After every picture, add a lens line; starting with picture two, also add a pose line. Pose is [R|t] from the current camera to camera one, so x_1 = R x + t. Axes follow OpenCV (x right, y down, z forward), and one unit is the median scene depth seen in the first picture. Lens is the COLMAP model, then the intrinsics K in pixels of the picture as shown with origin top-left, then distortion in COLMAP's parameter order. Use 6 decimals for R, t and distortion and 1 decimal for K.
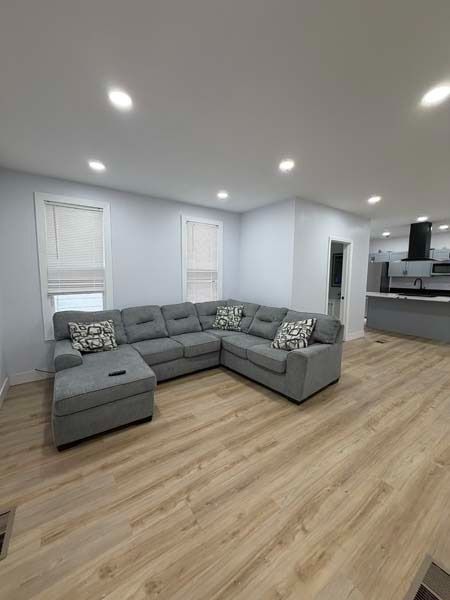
lens RADIAL K [[239.7, 0, 225.0], [0, 239.7, 300.0], [0, 0, 1]] dist [0.001310, 0.000009]
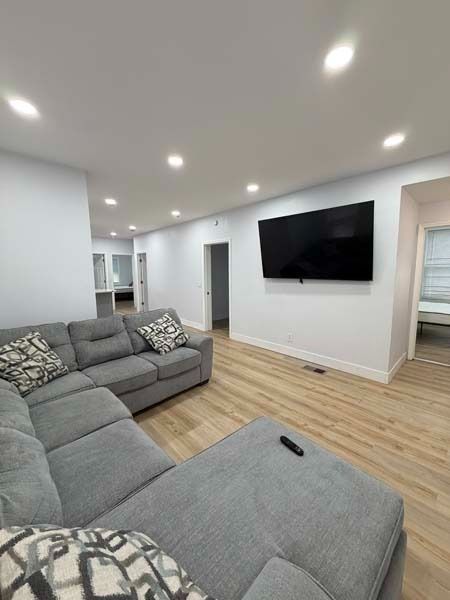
lens RADIAL K [[238.4, 0, 225.0], [0, 238.4, 300.0], [0, 0, 1]] dist [-0.014161, 0.000002]
pose [[-0.149146, -0.128996, 0.980365, -0.827146], [0.115143, 0.982444, 0.146786, -0.126051], [-0.982088, 0.134775, -0.131674, 1.045595]]
